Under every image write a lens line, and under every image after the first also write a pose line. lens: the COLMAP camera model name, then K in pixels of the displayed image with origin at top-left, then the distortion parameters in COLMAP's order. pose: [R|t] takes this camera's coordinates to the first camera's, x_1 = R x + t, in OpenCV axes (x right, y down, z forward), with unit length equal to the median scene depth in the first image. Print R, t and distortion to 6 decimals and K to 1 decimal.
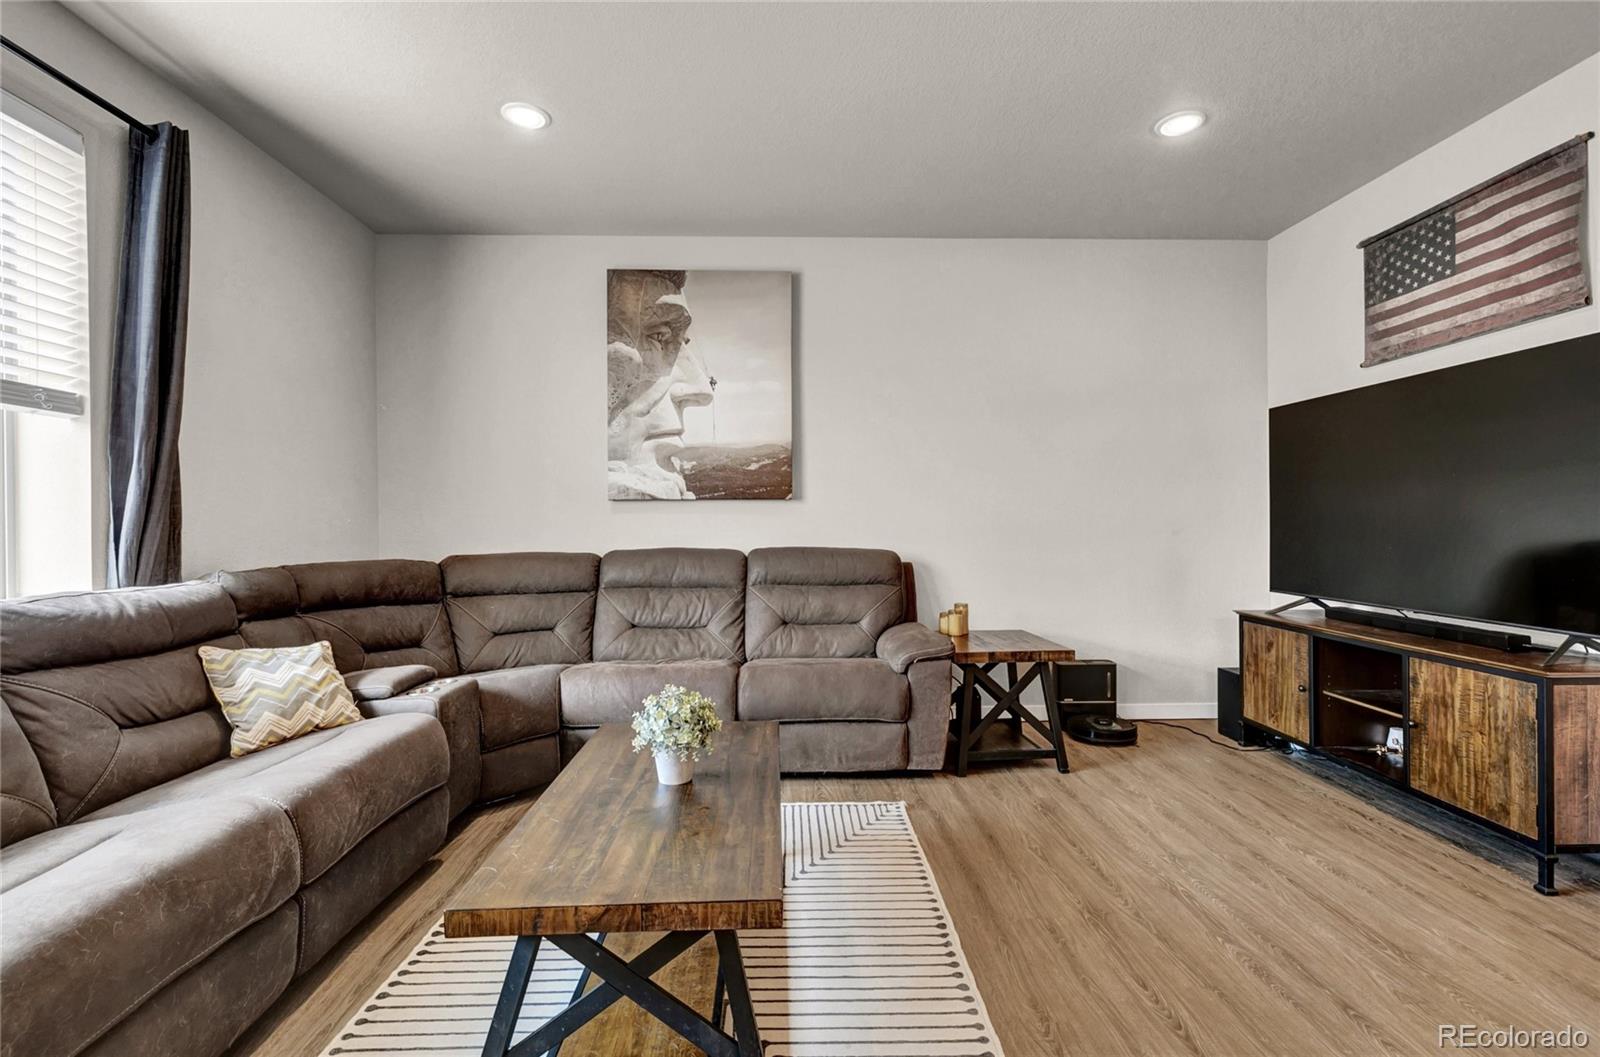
lens RADIAL K [[721.9, 0, 797.6], [0, 721.9, 526.5], [0, 0, 1]] dist [0.010437, -0.003579]
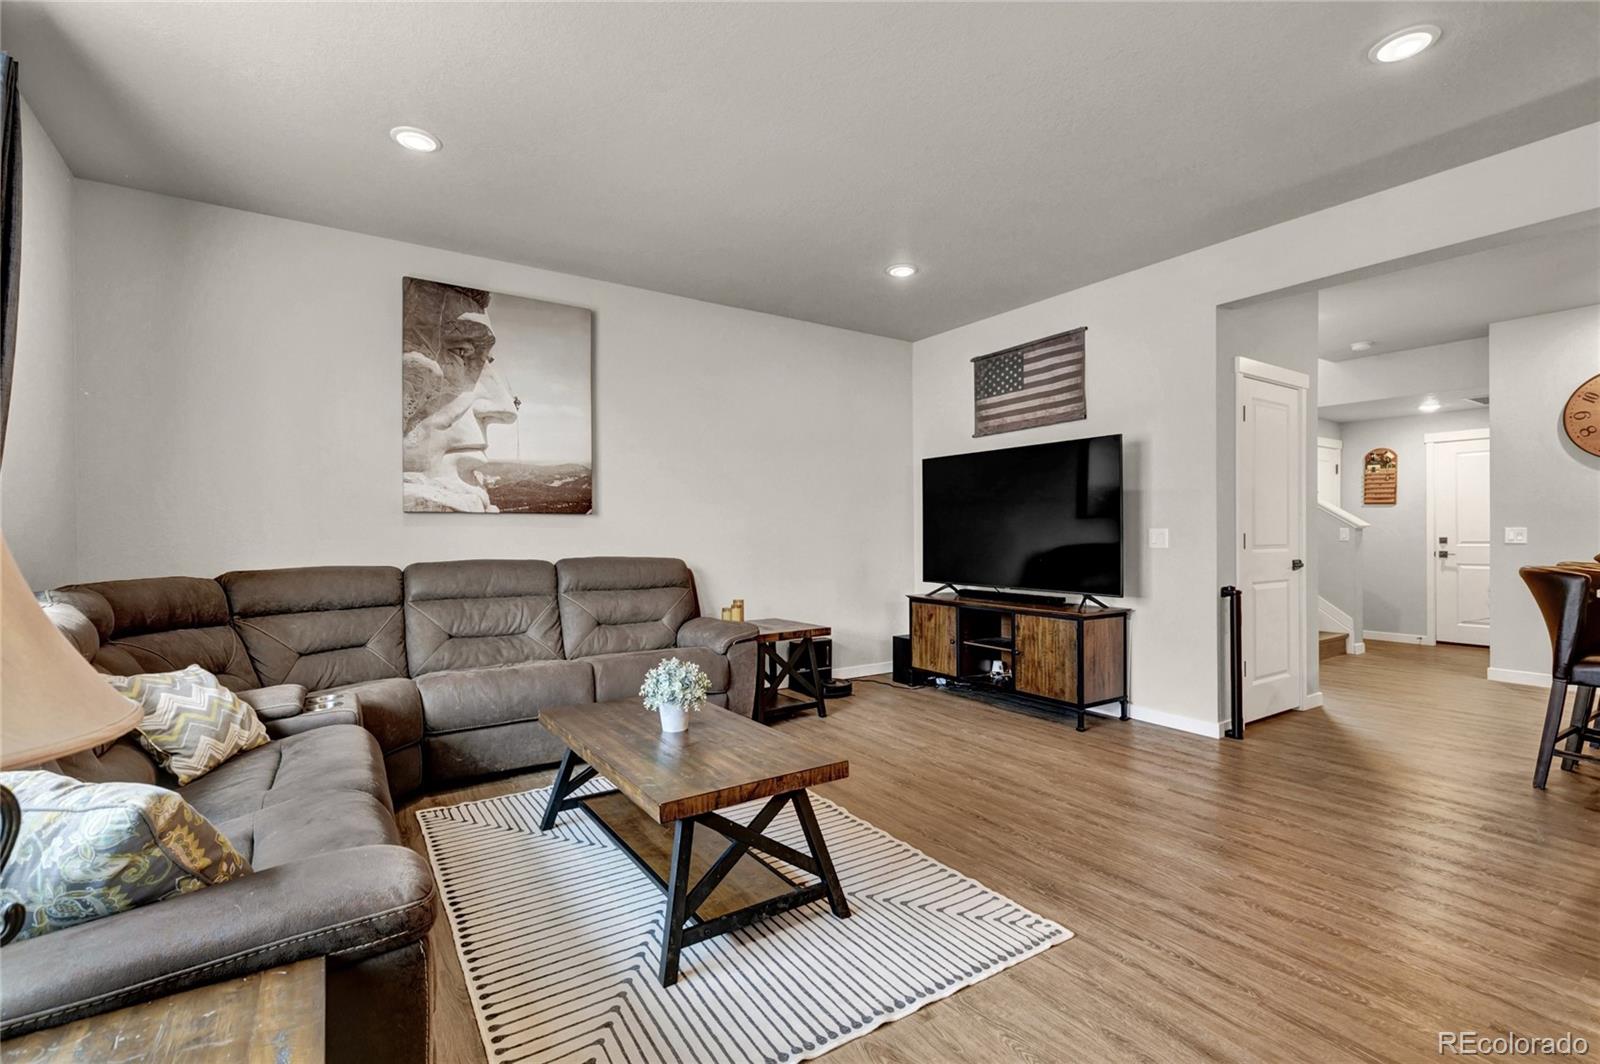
lens RADIAL K [[721.9, 0, 804.6], [0, 721.9, 537.2], [0, 0, 1]] dist [0.010437, -0.003579]
pose [[0.845411, -0.000365, 0.534117, -0.368256], [0.002746, 0.999990, -0.003664, 0.003144], [-0.534110, 0.004564, 0.845403, -0.132063]]
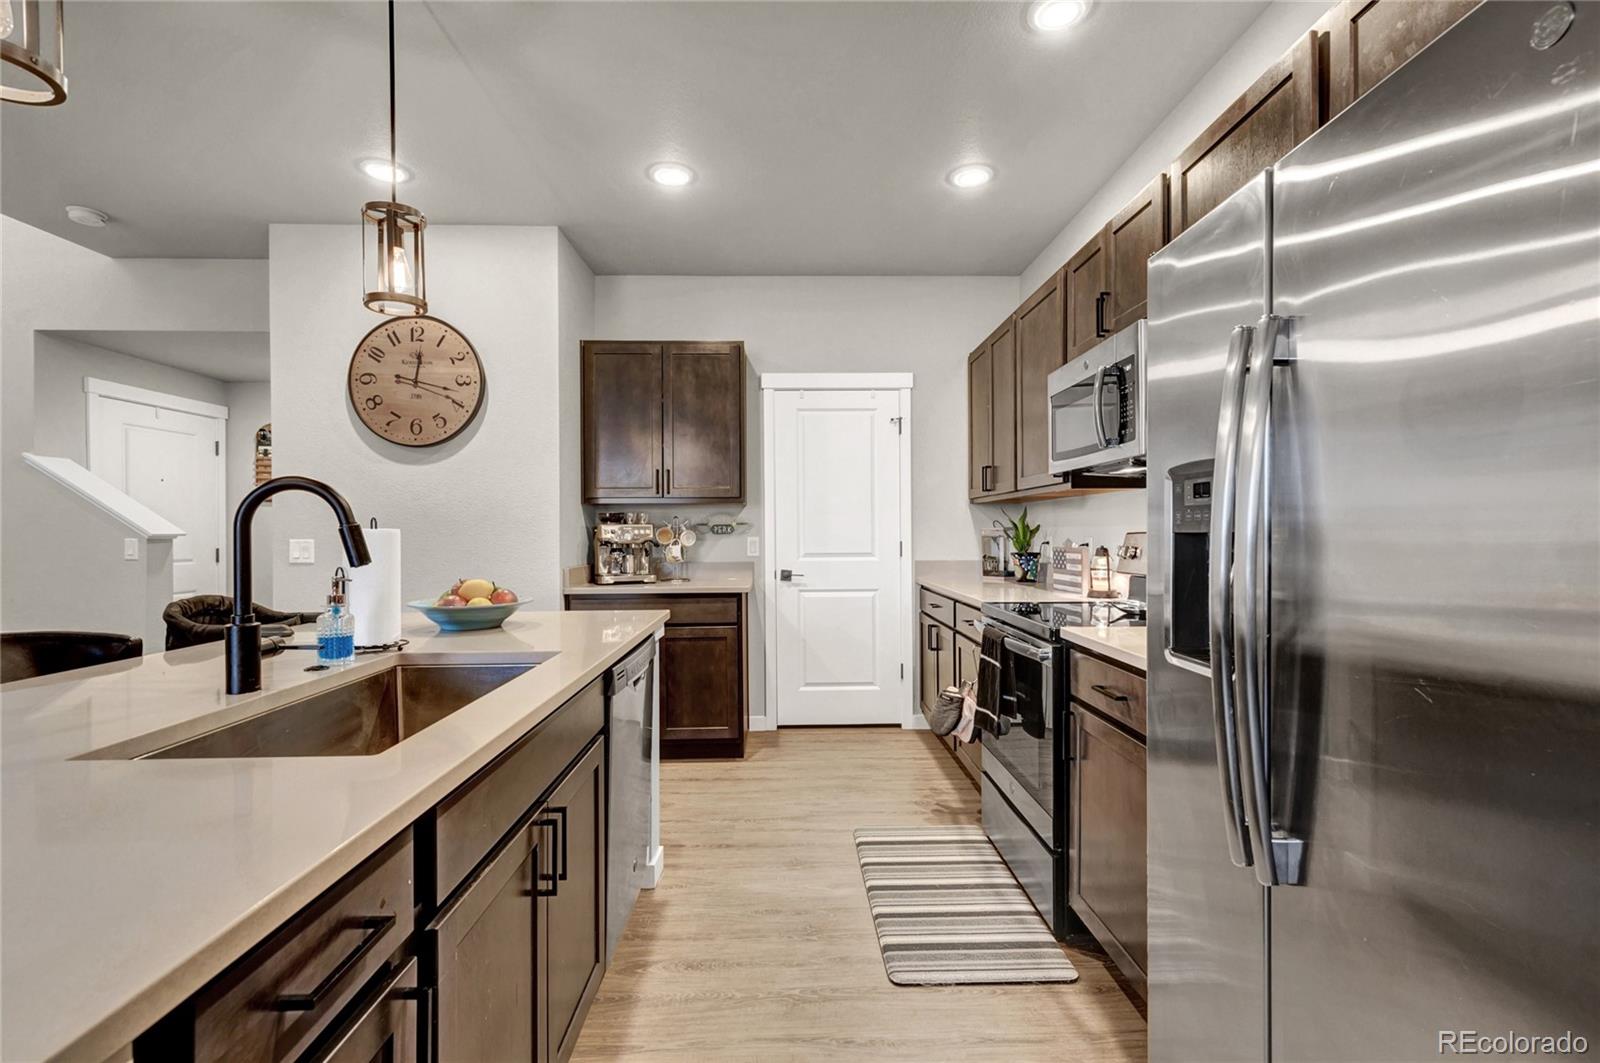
lens RADIAL K [[721.9, 0, 805.3], [0, 721.9, 532.1], [0, 0, 1]] dist [0.010437, -0.003579]
pose [[0.012132, 0.003832, 0.999919, 0.727226], [0.011446, 0.999927, -0.003971, -0.016994], [-0.999861, 0.011493, 0.012087, -0.354430]]
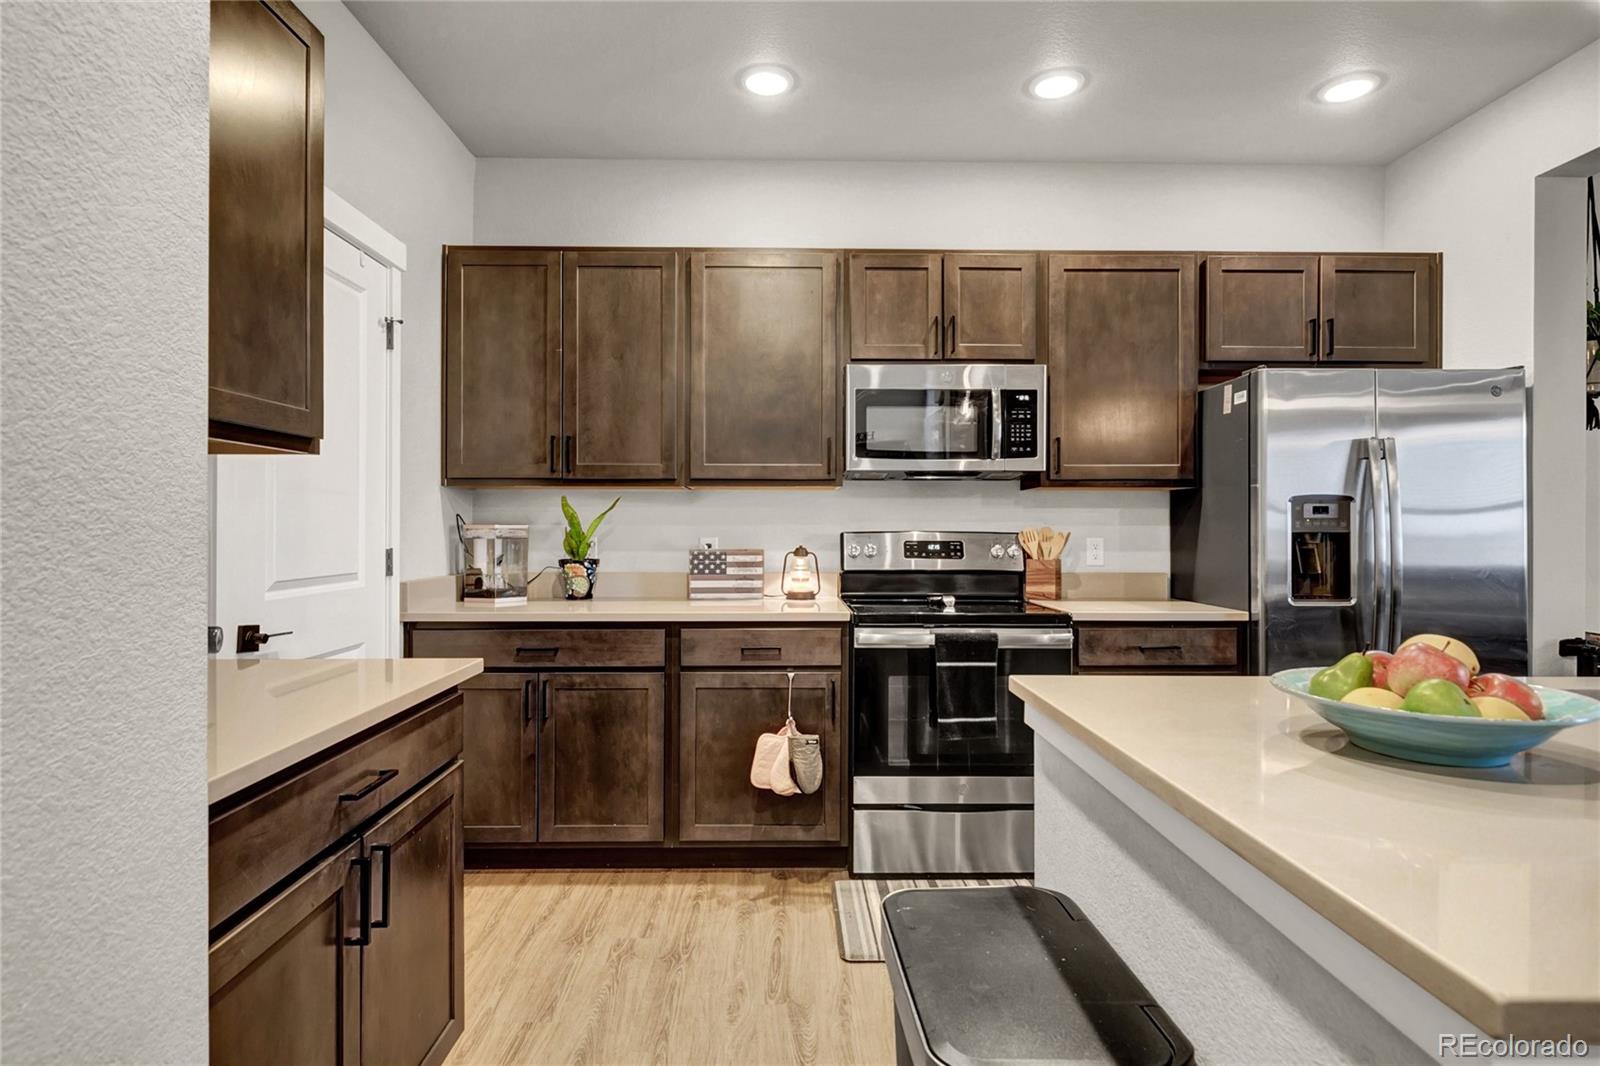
lens RADIAL K [[828.1, 0, 800.1], [0, 828.1, 527.2], [0, 0, 1]] dist [0.002562, 0.000143]
pose [[-0.999755, 0.003123, 0.021917, 1.568890], [0.003266, 0.999974, 0.006503, -0.027679], [-0.021896, 0.006573, -0.999739, 0.254322]]
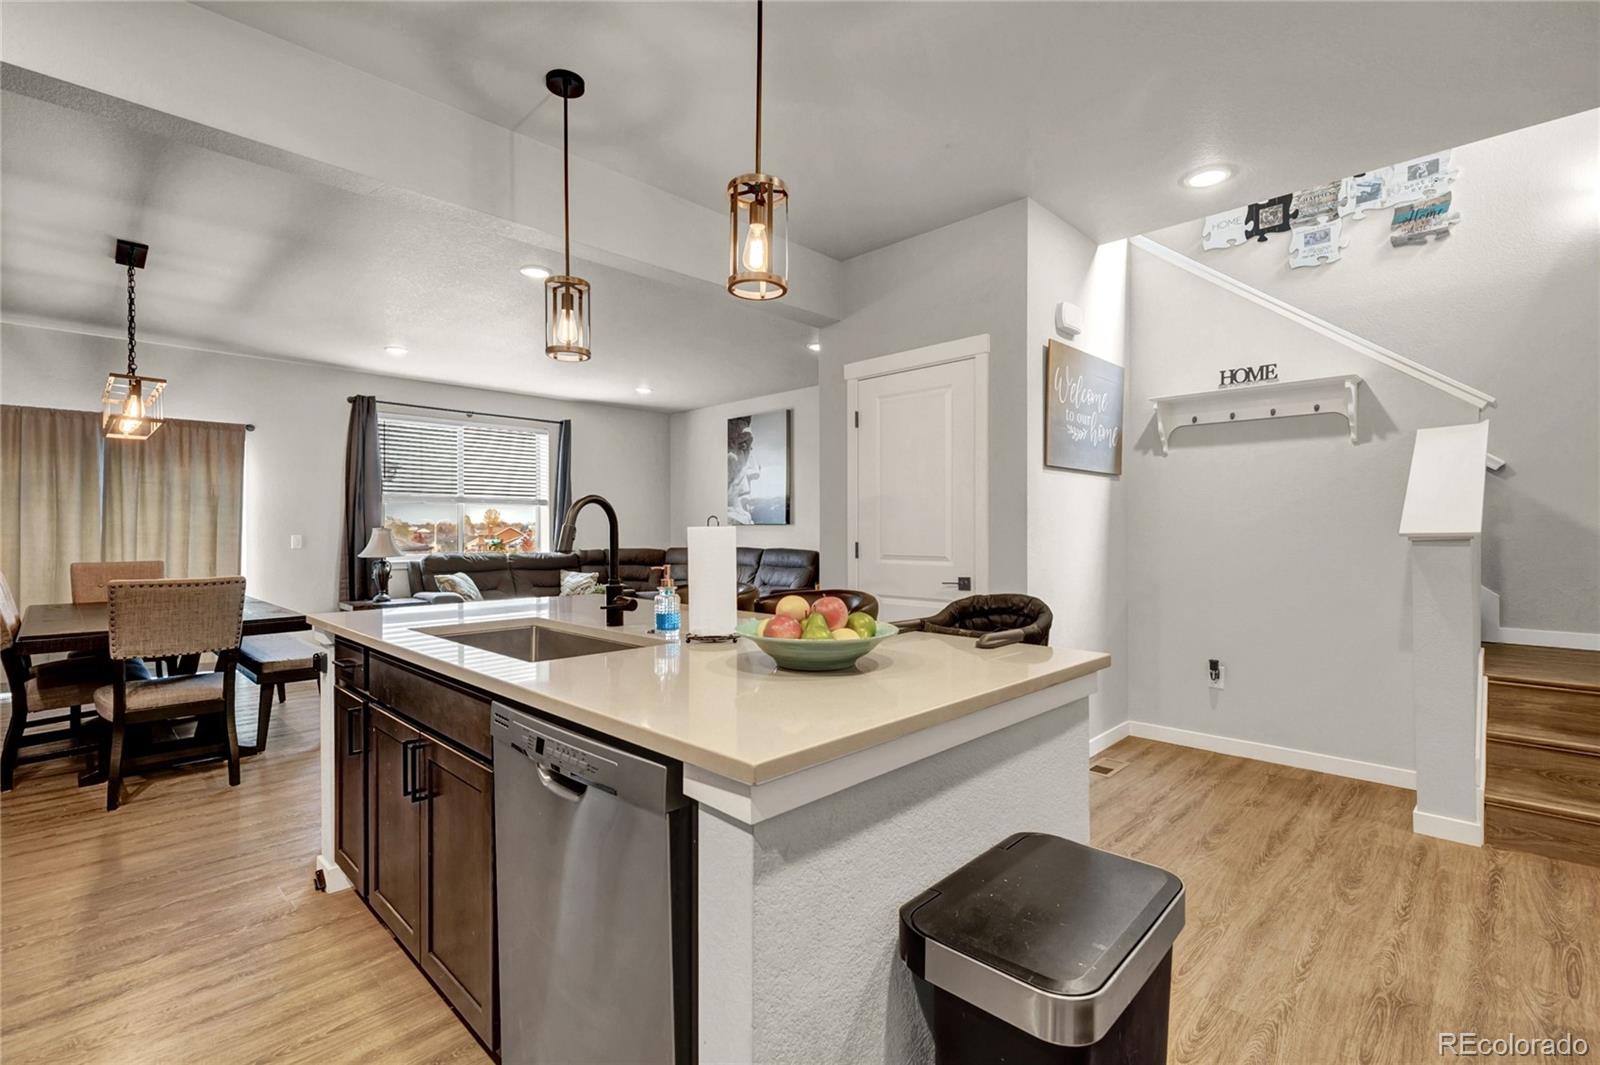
lens RADIAL K [[721.9, 0, 803.5], [0, 721.9, 533.7], [0, 0, 1]] dist [0.010437, -0.003579]
pose [[0.686684, 0.007710, -0.726916, 1.661705], [-0.008409, 0.999961, 0.002662, -0.020054], [0.726908, 0.004285, 0.686722, -0.369389]]
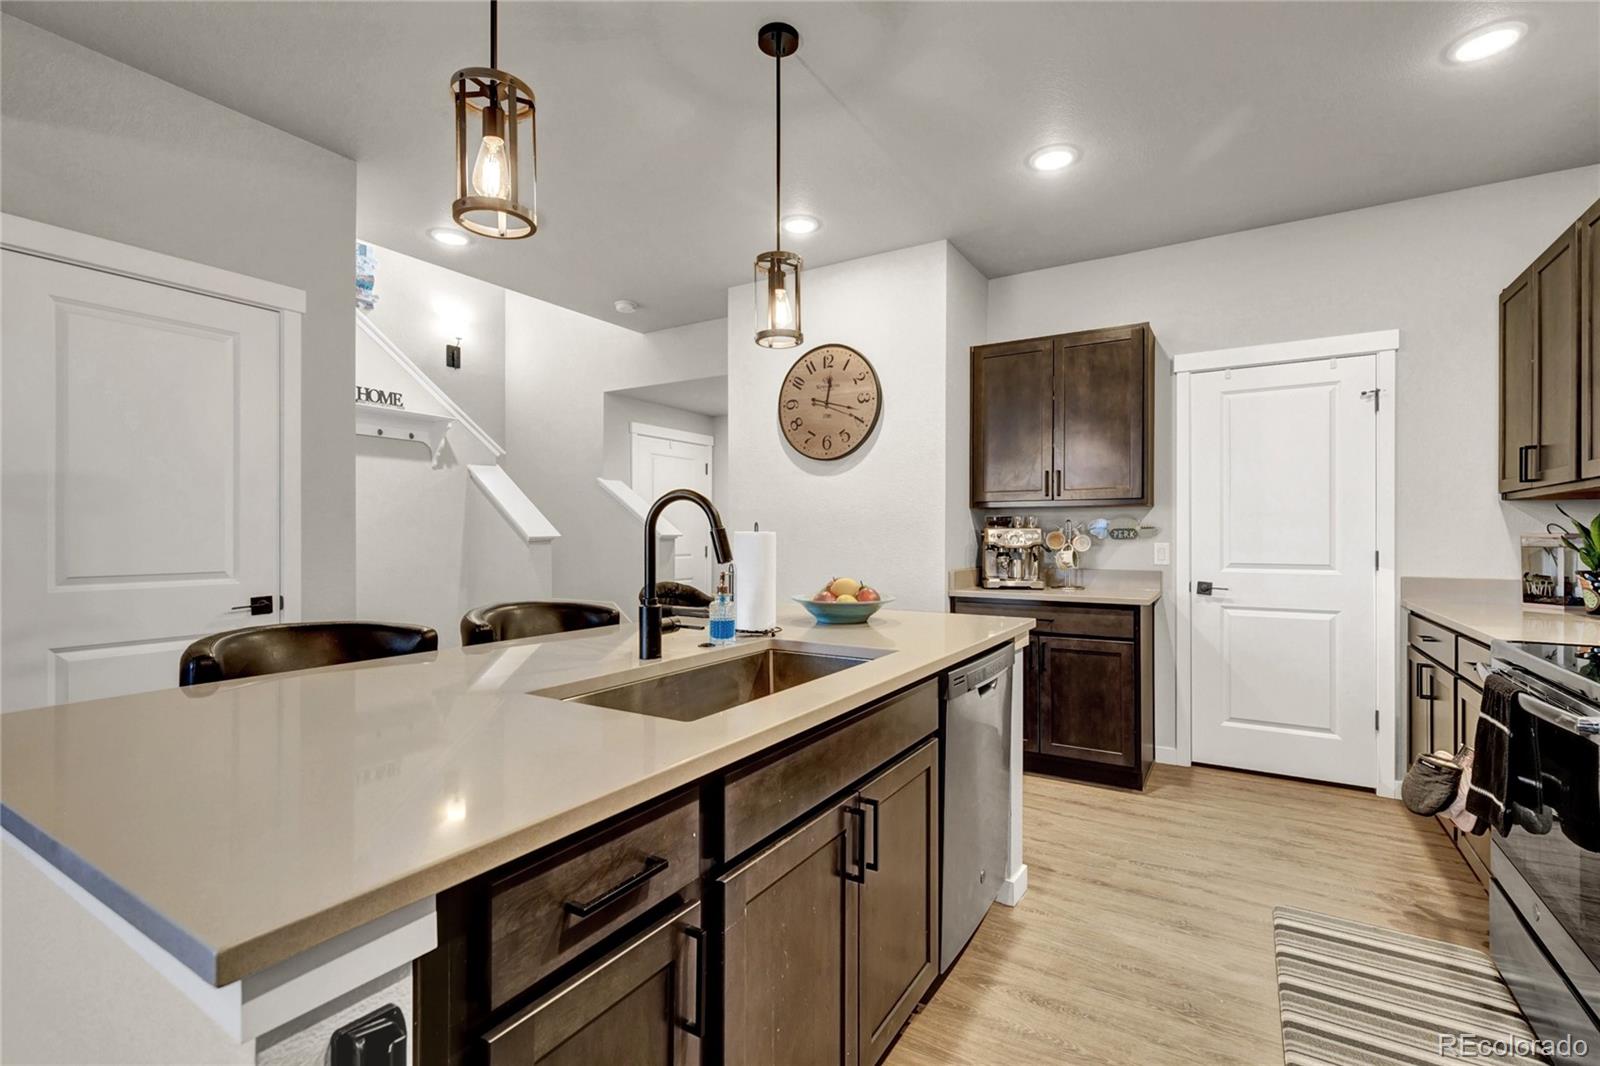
lens RADIAL K [[721.9, 0, 802.1], [0, 721.9, 535.5], [0, 0, 1]] dist [0.010437, -0.003579]
pose [[0.556707, 0.006557, 0.830683, 0.754576], [0.000345, 0.999967, -0.008125, -0.016894], [-0.830709, 0.004809, 0.556687, -0.407749]]
